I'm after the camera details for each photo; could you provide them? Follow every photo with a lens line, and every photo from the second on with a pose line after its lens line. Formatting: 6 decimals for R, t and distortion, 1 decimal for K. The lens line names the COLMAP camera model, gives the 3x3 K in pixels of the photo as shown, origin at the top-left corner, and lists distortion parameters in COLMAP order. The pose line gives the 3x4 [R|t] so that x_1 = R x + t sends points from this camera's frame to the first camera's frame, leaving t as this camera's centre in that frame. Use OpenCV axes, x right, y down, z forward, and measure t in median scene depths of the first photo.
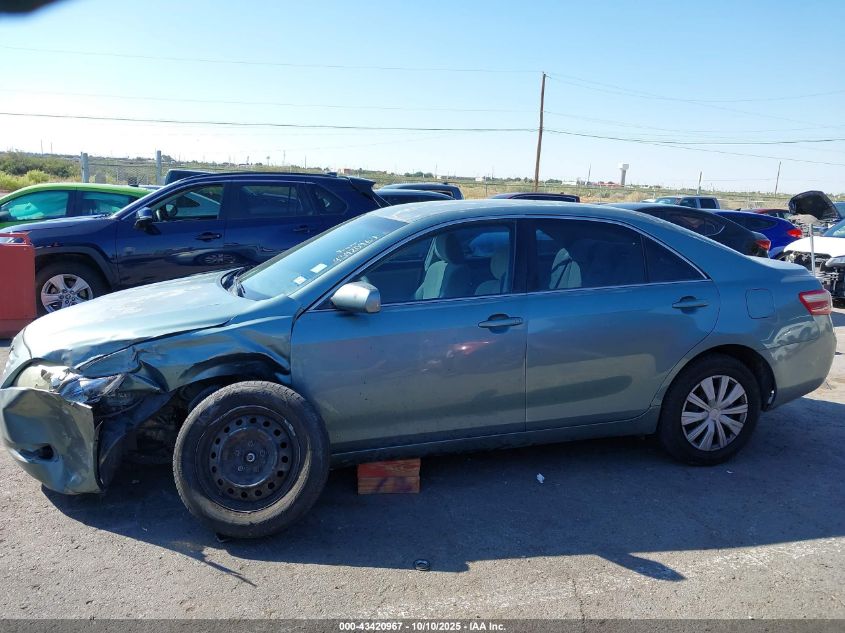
lens RADIAL K [[670.1, 0, 422.5], [0, 670.1, 316.5], [0, 0, 1]] dist [0.004413, -0.002454]
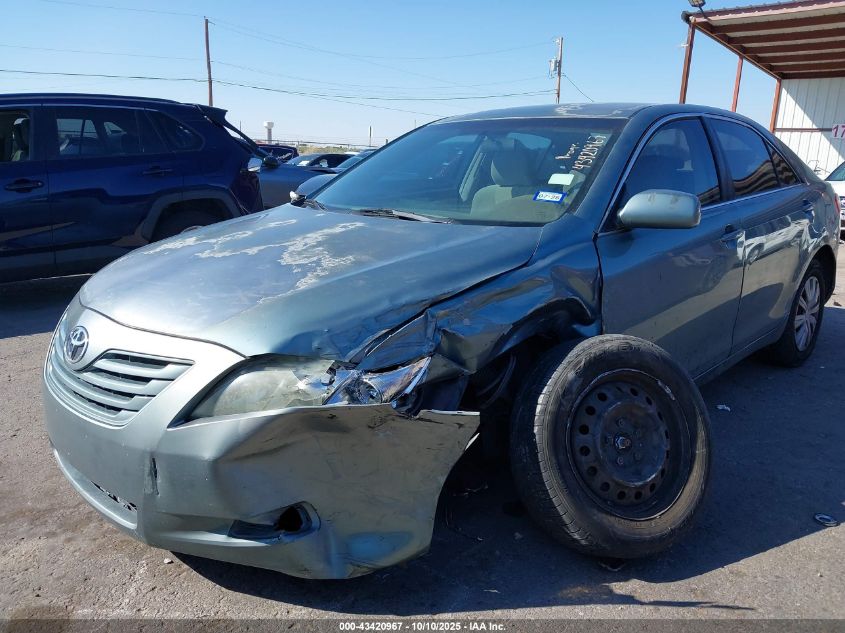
lens RADIAL K [[670.1, 0, 422.5], [0, 670.1, 316.5], [0, 0, 1]] dist [0.004413, -0.002454]
pose [[0.875844, -0.132991, 0.463908, -0.744729], [0.105757, 0.990806, 0.084374, -0.001130], [-0.470863, -0.024837, 0.881856, 0.484047]]
